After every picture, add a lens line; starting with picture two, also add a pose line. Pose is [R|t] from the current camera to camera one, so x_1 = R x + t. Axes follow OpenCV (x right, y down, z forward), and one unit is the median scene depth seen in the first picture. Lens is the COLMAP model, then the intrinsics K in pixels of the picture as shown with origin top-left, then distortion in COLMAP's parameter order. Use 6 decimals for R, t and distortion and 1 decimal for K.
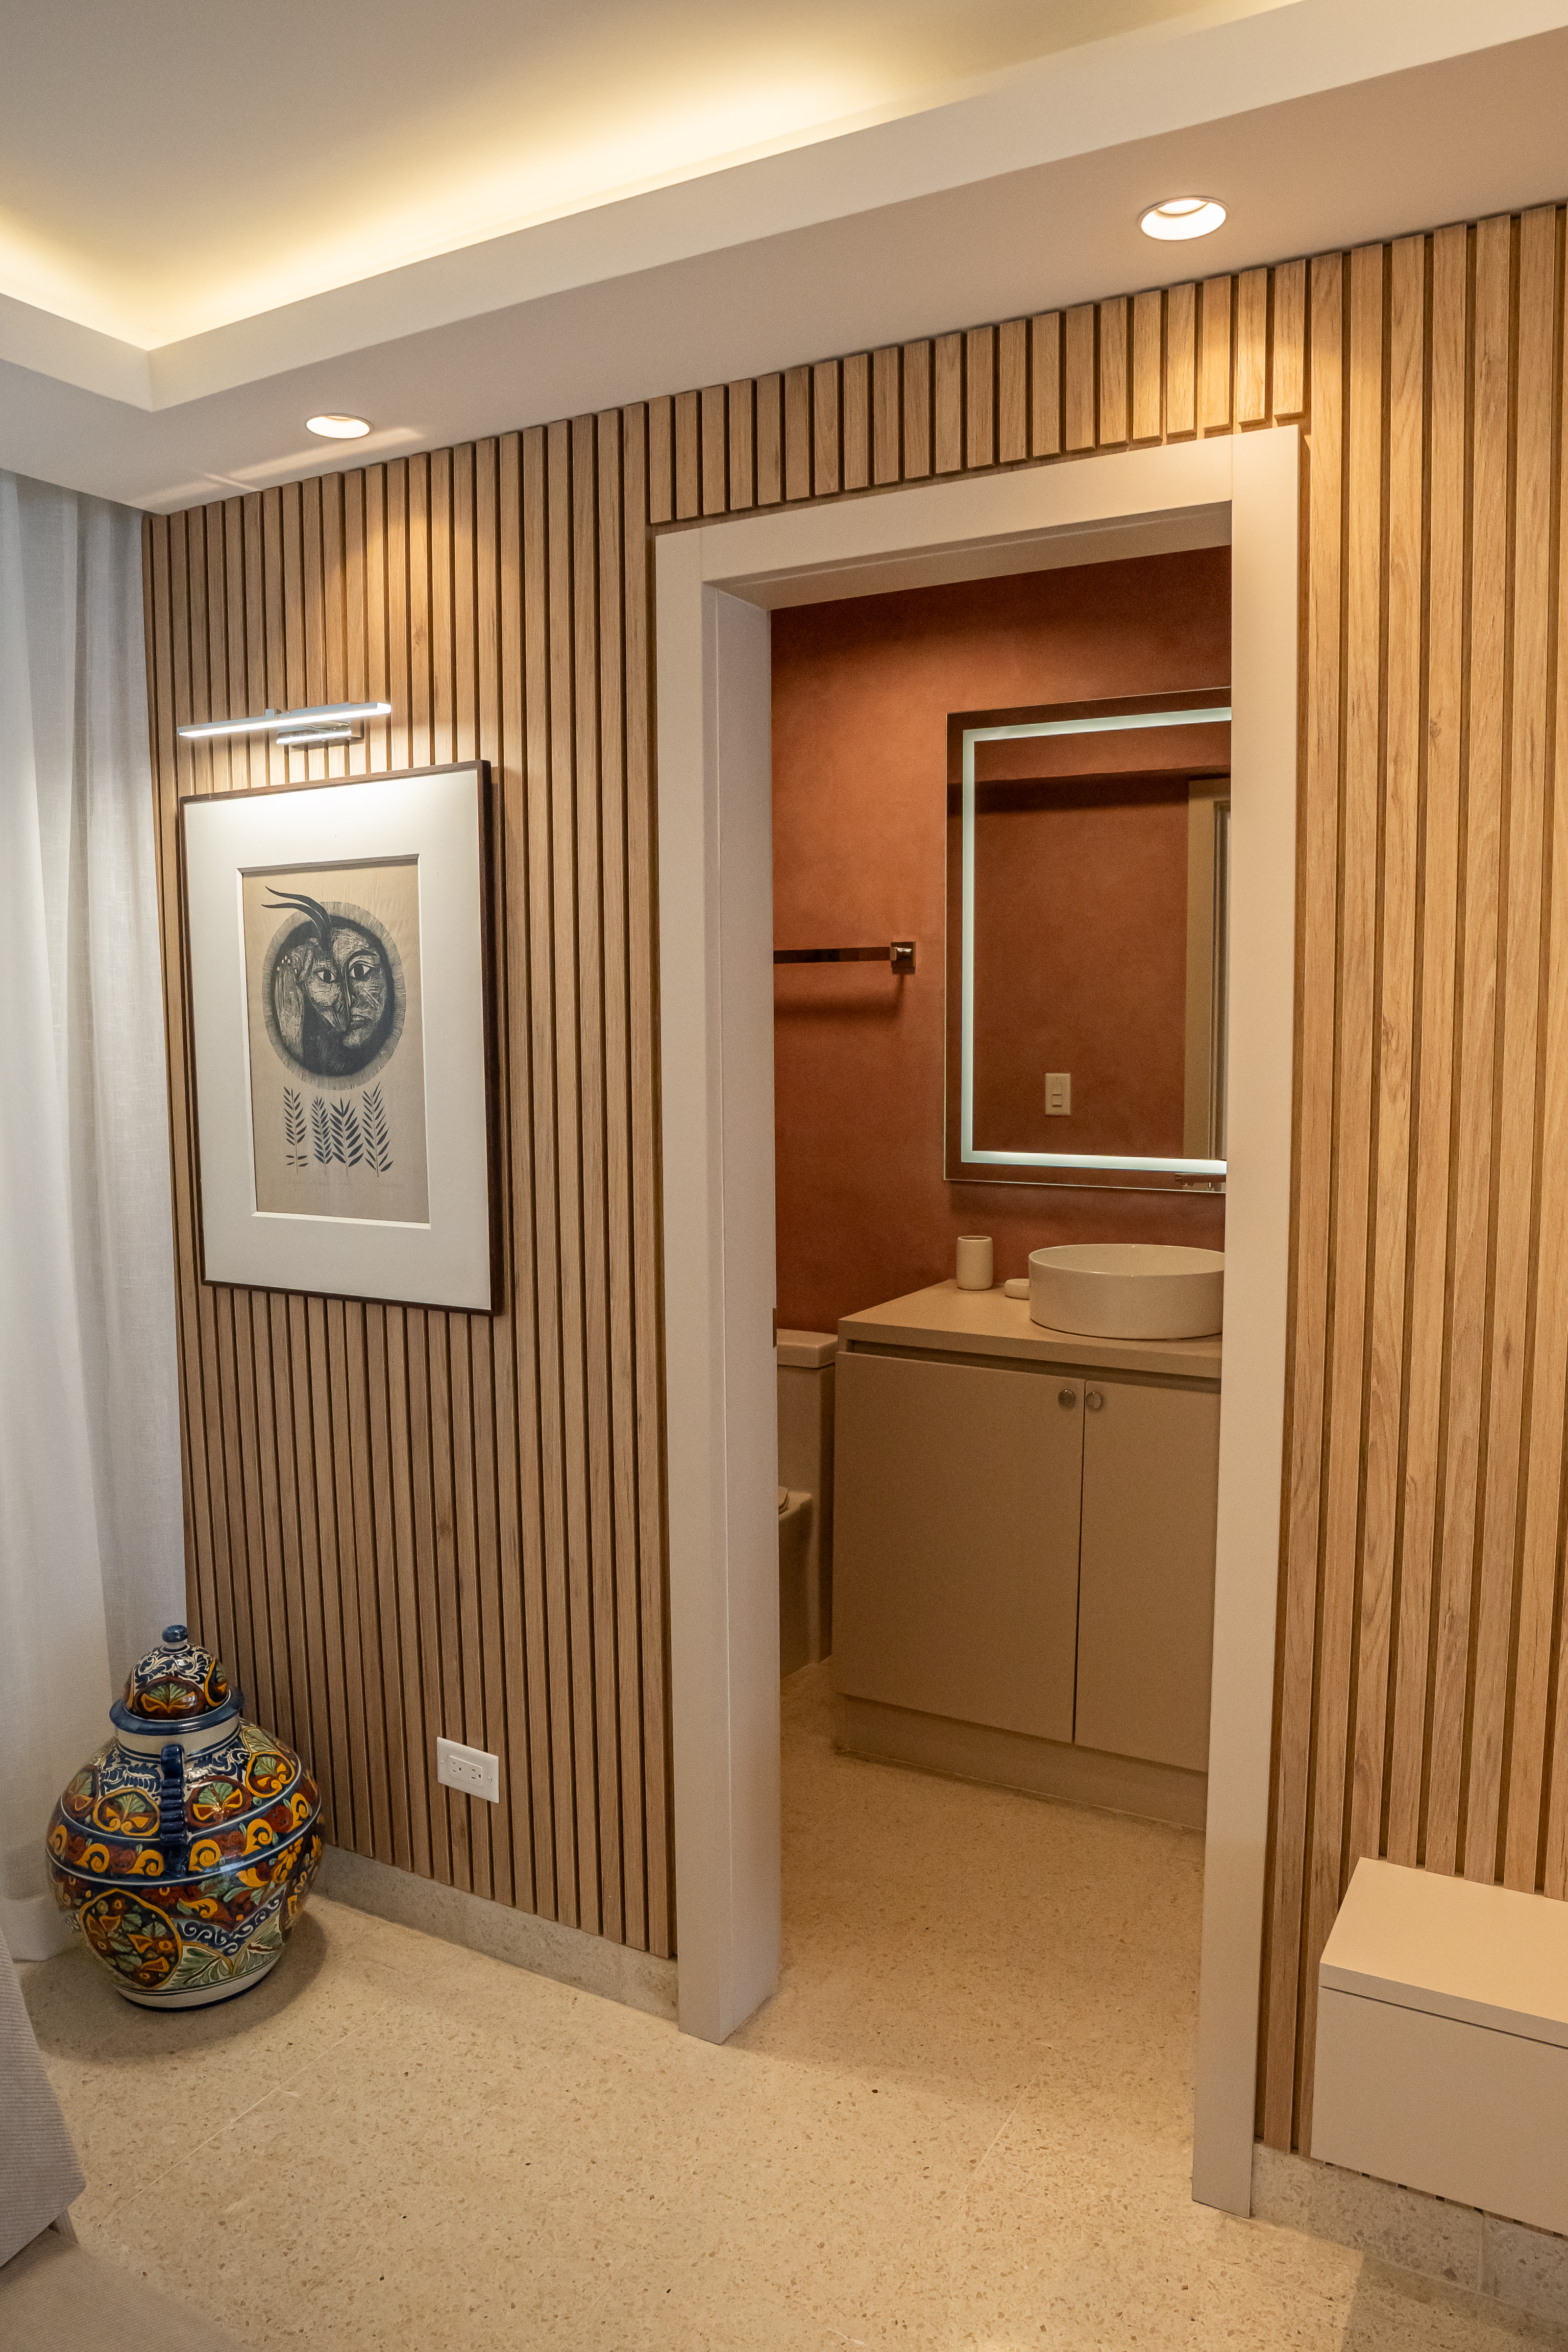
lens RADIAL K [[1651.0, 0, 784.0], [0, 1651.0, 1176.0], [0, 0, 1]] dist [-0.107336, 0.071567]
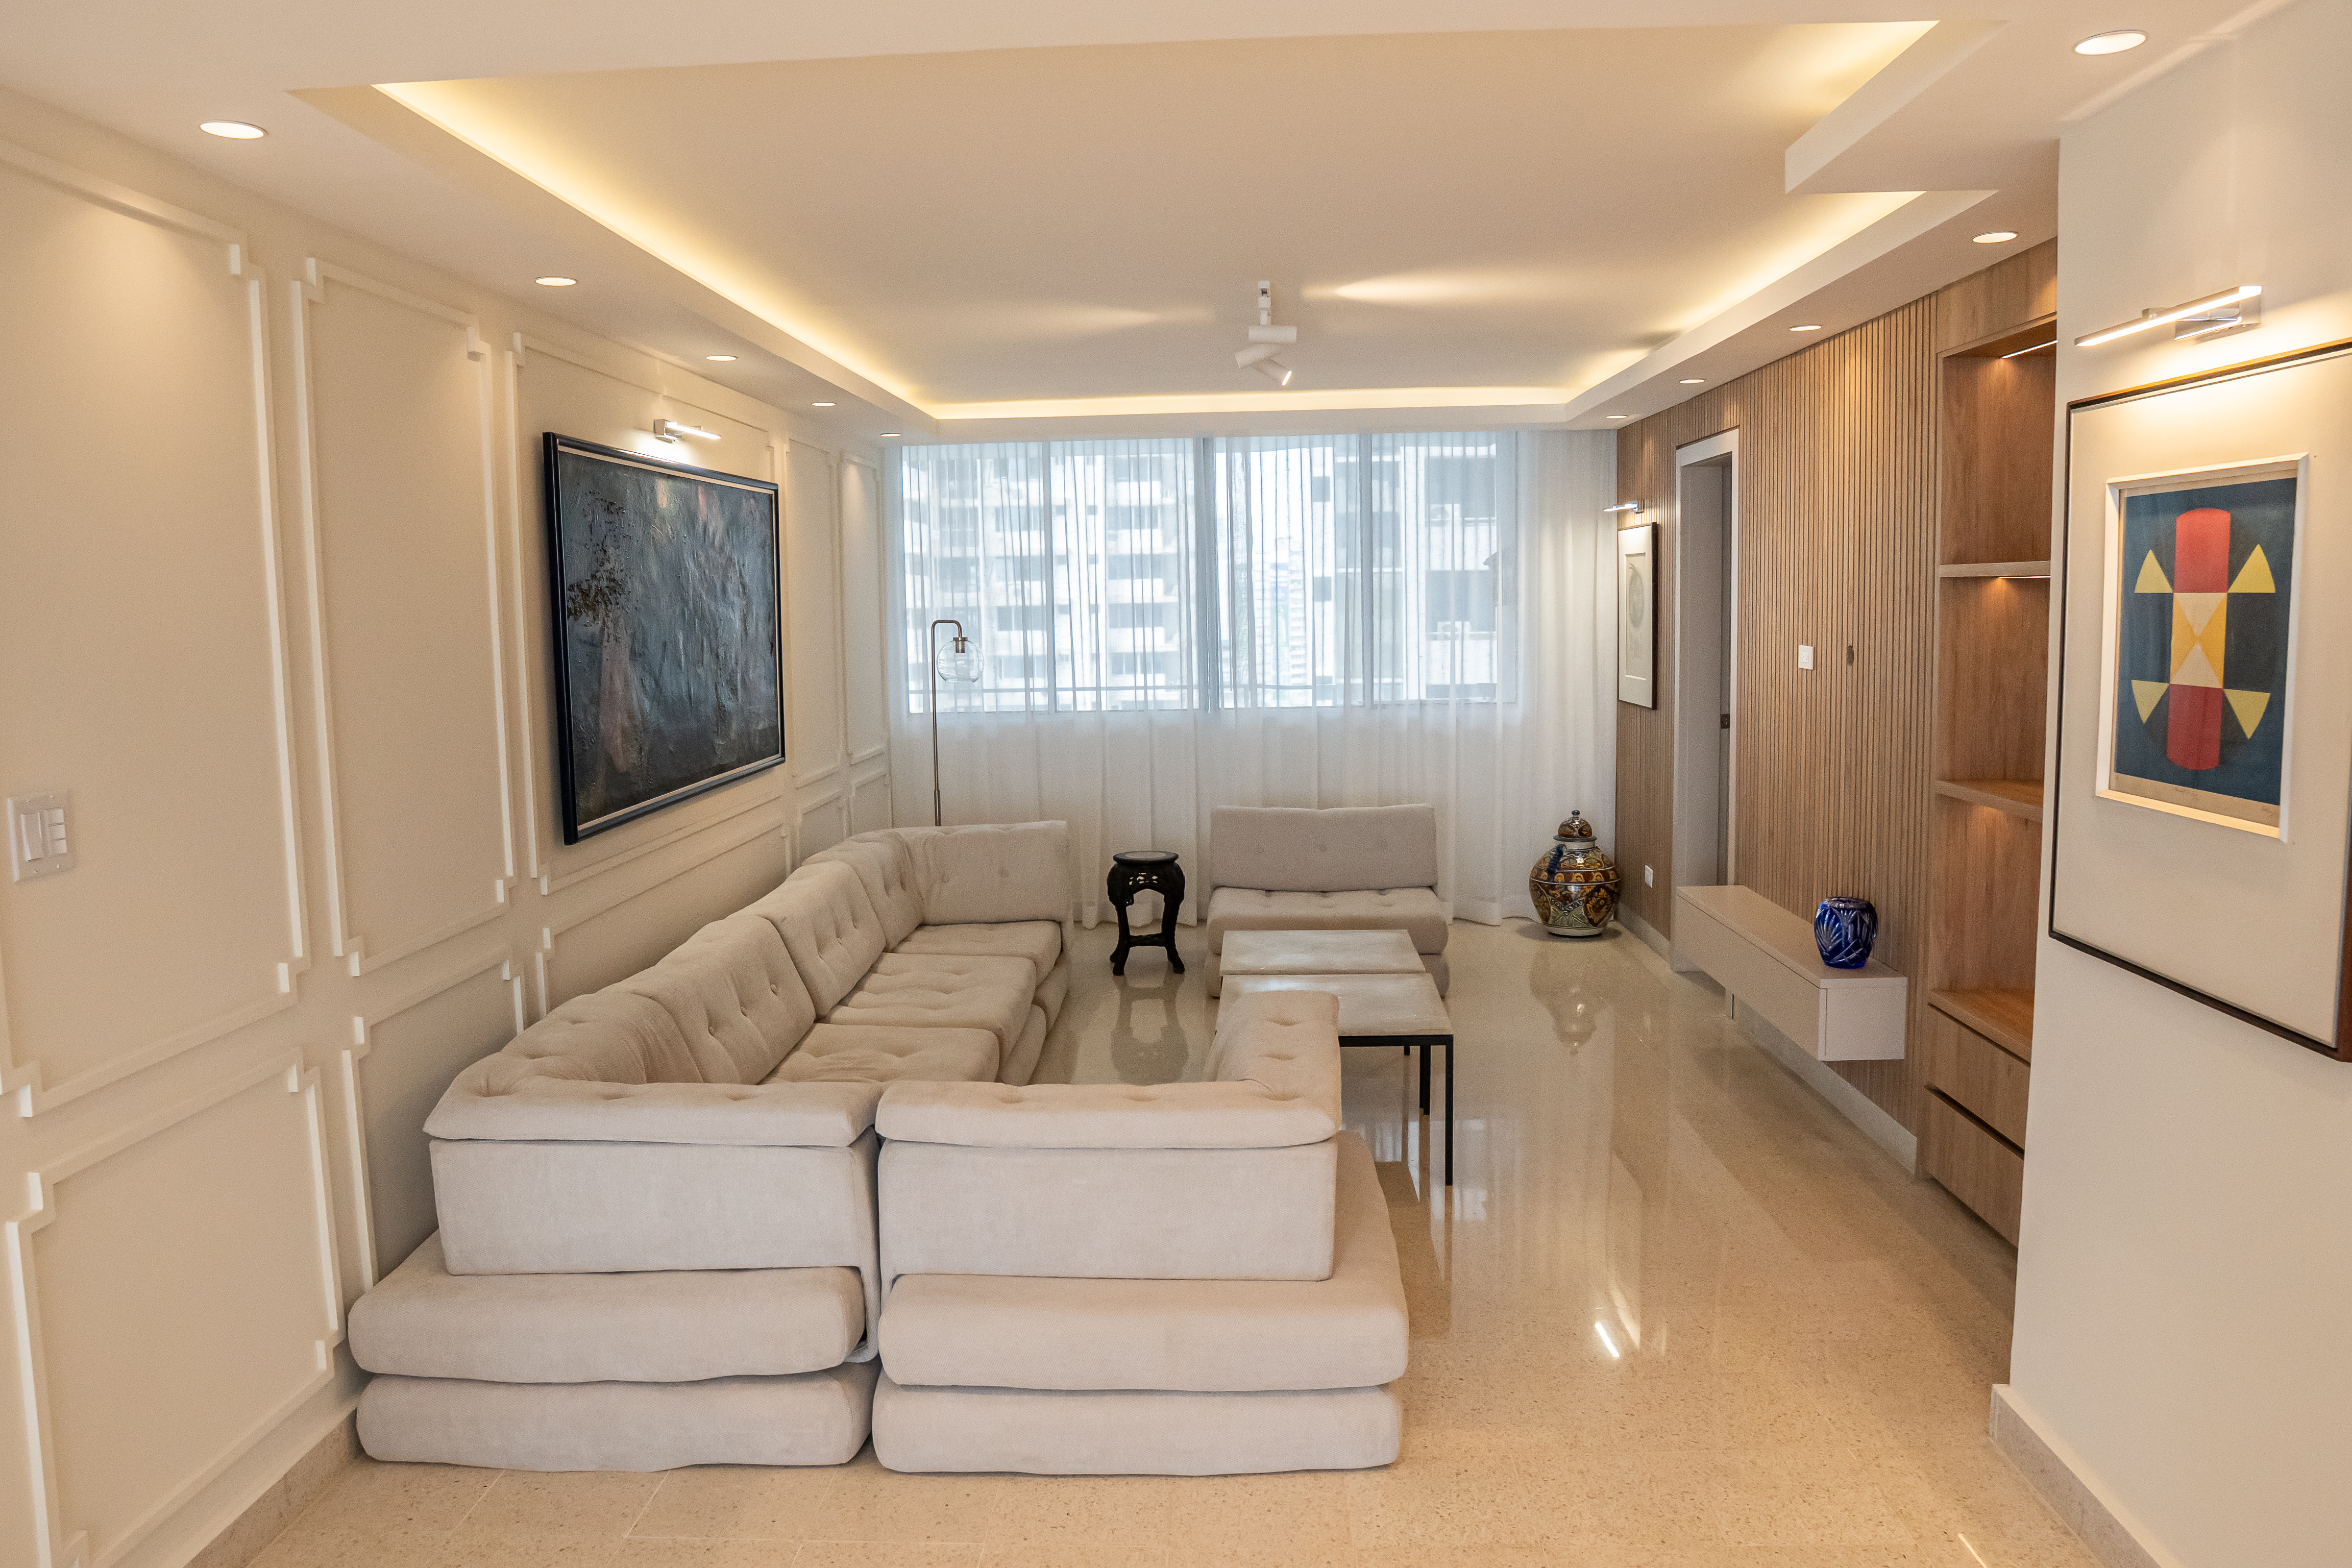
lens RADIAL K [[1651.0, 0, 1176.0], [0, 1651.0, 784.0], [0, 0, 1]] dist [-0.107336, 0.071567]
pose [[0.446569, 0.105400, -0.888519, 2.014909], [-0.083520, 0.993612, 0.075889, 0.064508], [0.890842, 0.040320, 0.452520, -1.048884]]
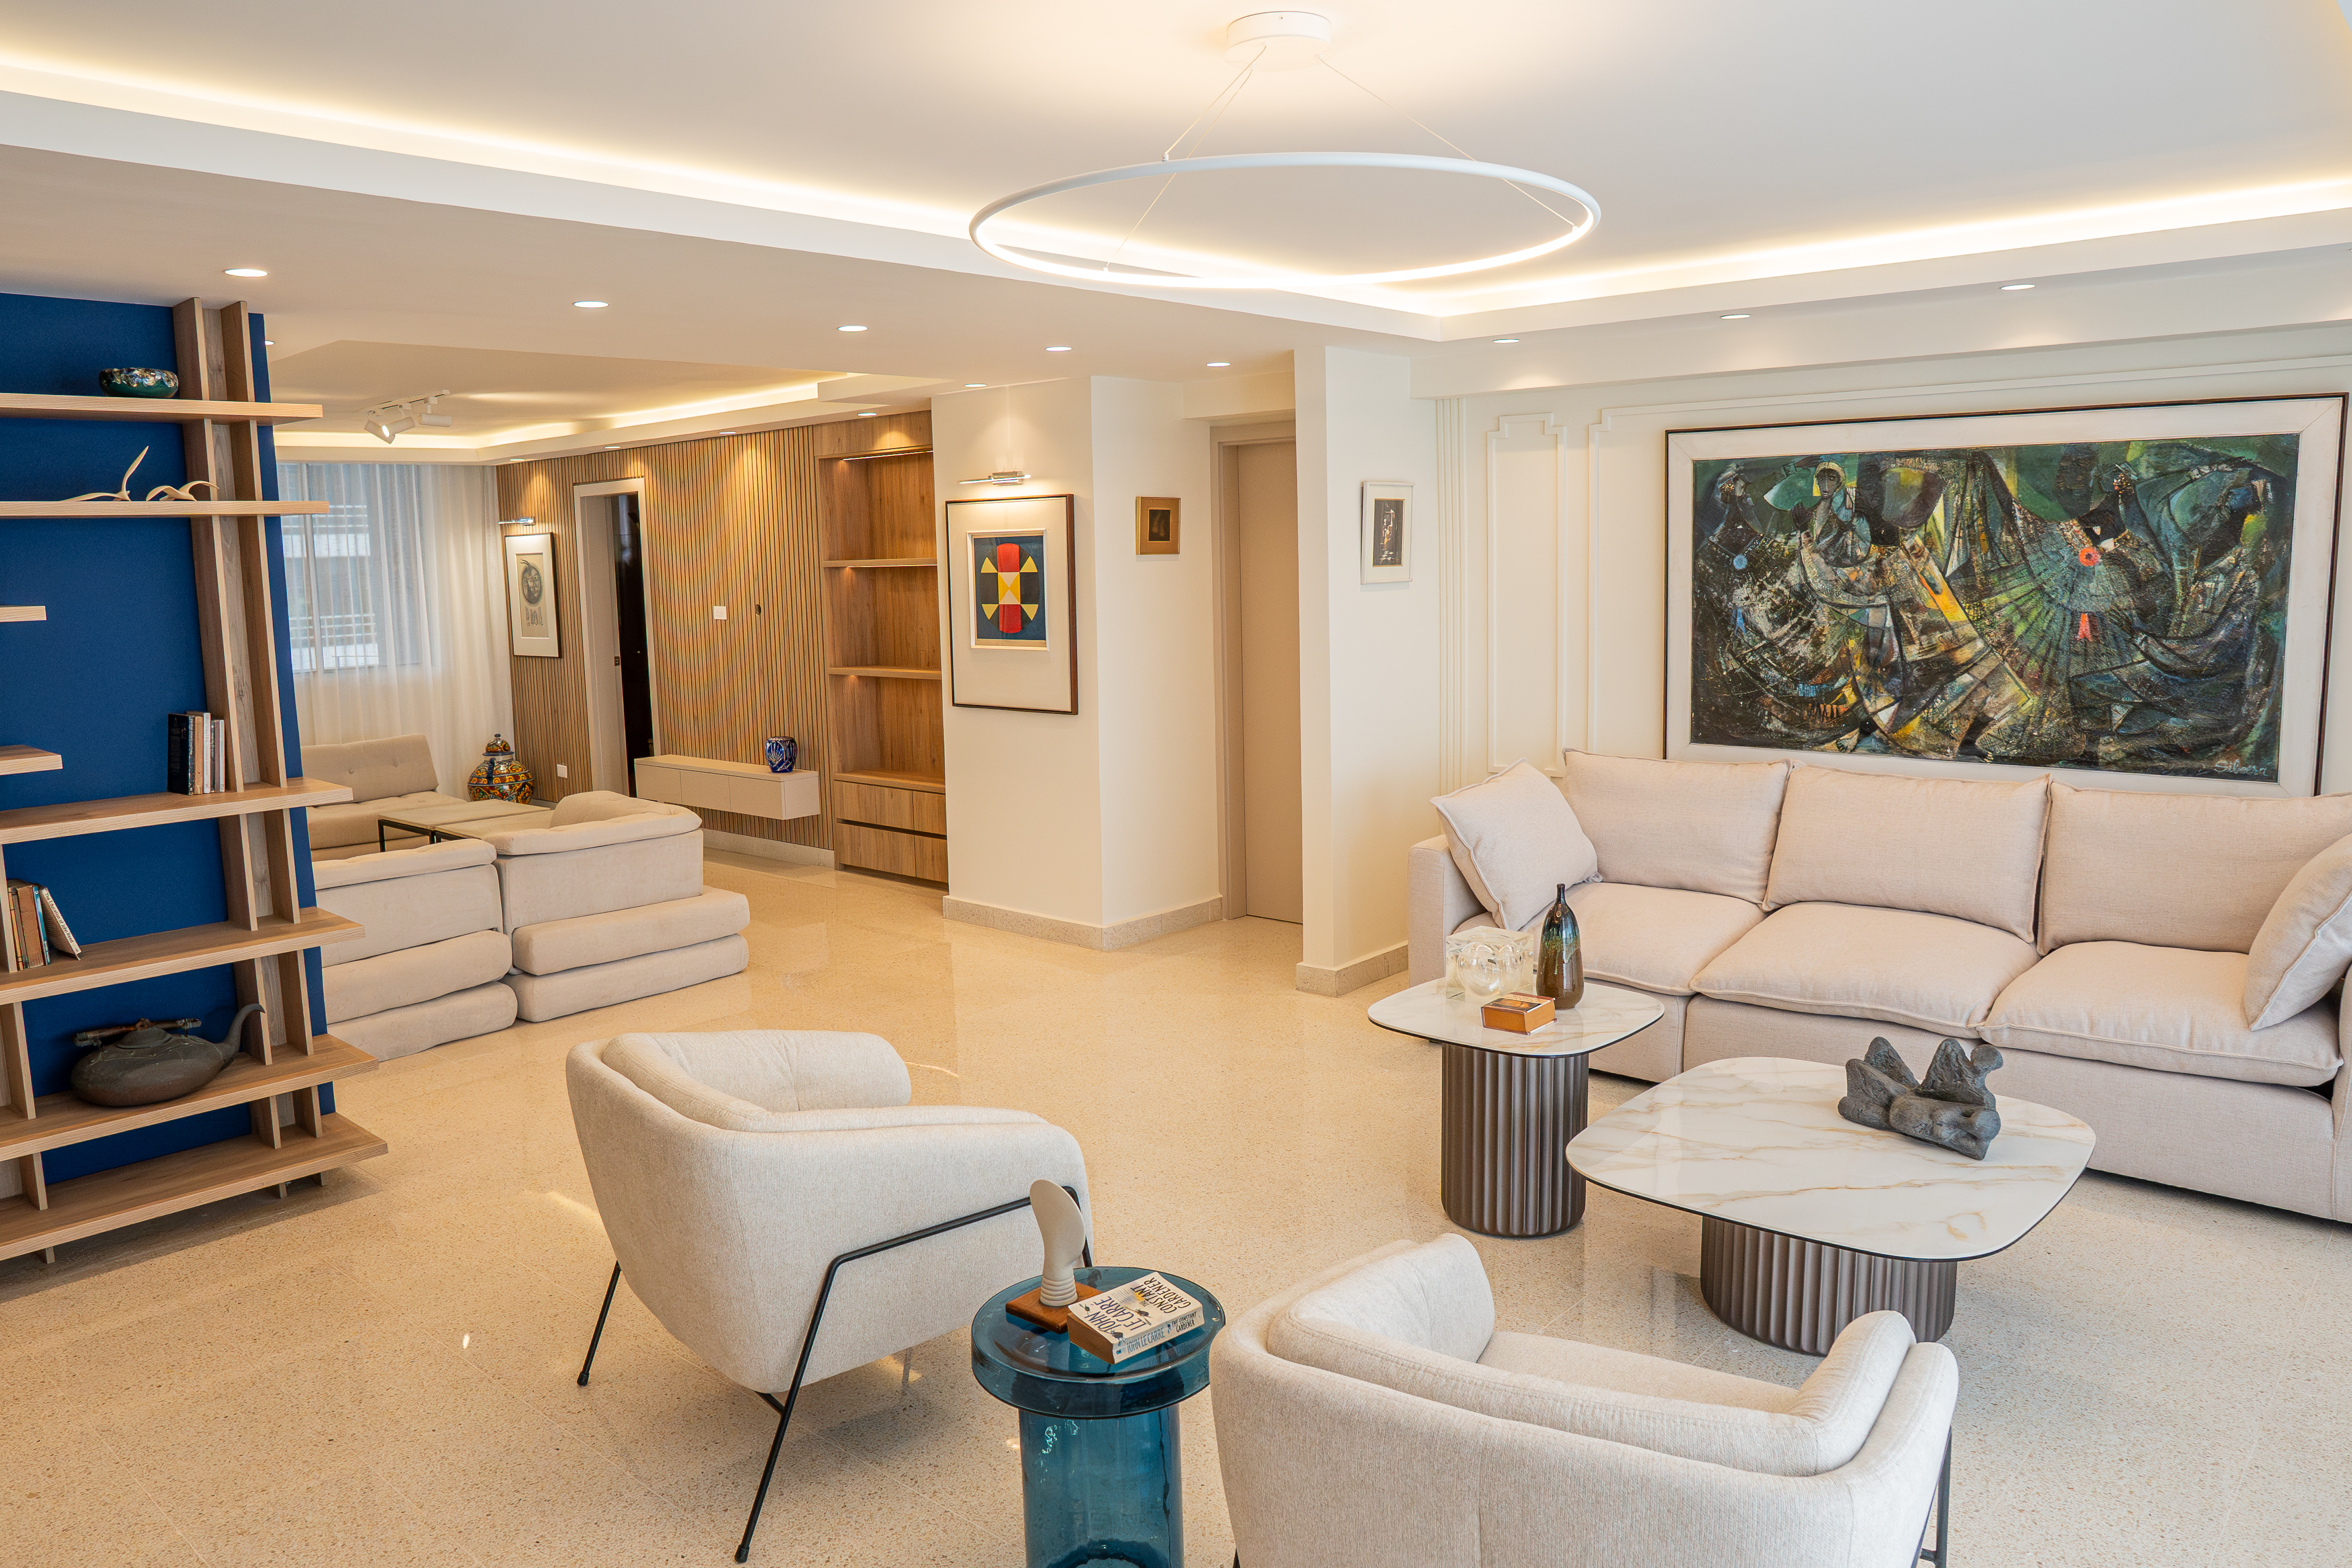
lens RADIAL K [[1651.0, 0, 1176.0], [0, 1651.0, 784.0], [0, 0, 1]] dist [-0.107336, 0.071567]
pose [[0.974412, 0.022161, -0.223673, 2.364063], [-0.013741, 0.999140, 0.039131, 0.224135], [0.224347, -0.035056, 0.973879, -2.815365]]
